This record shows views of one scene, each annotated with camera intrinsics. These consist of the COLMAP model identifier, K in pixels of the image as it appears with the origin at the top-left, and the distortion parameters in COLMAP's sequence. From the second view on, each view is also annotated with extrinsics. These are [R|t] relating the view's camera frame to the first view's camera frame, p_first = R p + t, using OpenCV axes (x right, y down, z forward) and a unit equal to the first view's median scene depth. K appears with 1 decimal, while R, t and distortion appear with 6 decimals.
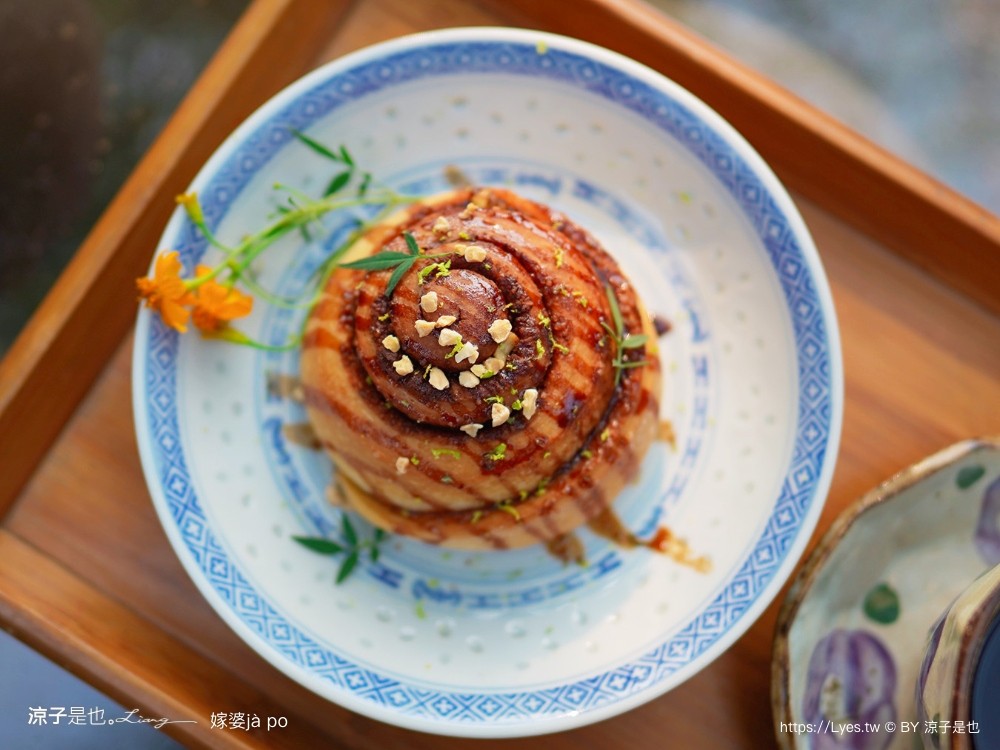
lens RADIAL K [[1208.1, 0, 500.0], [0, 1208.1, 375.0], [0, 0, 1]] dist [-0.017057, -0.003293]
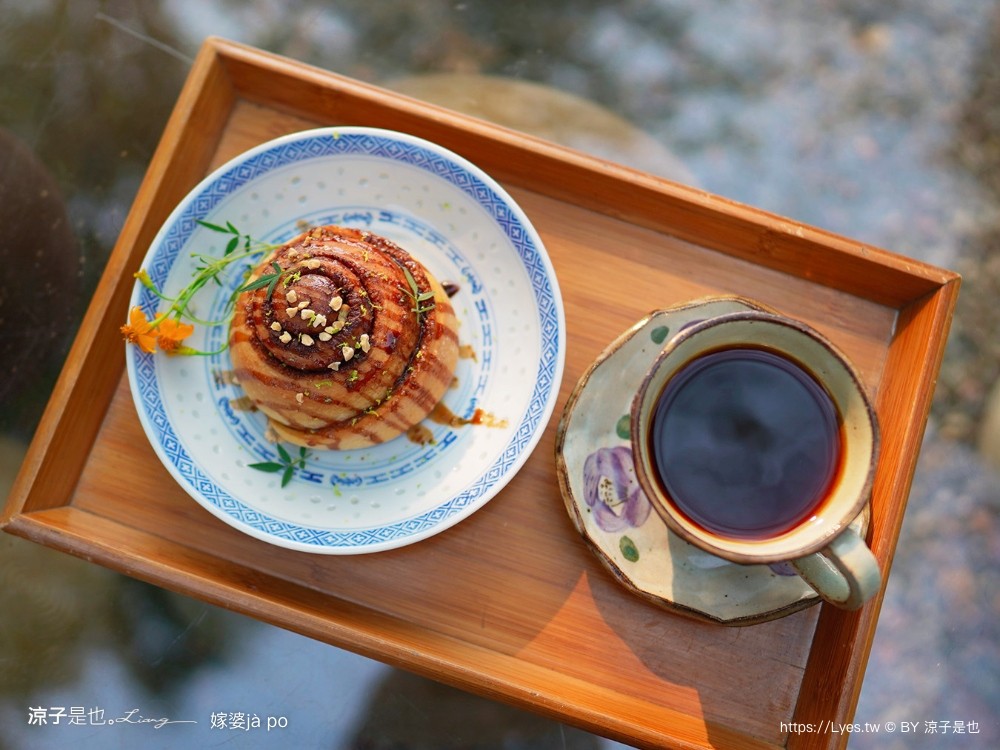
lens RADIAL K [[1208.1, 0, 500.0], [0, 1208.1, 375.0], [0, 0, 1]] dist [-0.017057, -0.003293]
pose [[0.973840, -0.227079, 0.008472, 0.170794], [0.227181, 0.972101, -0.058389, 0.193382], [0.005023, 0.058787, 0.998258, -0.621786]]
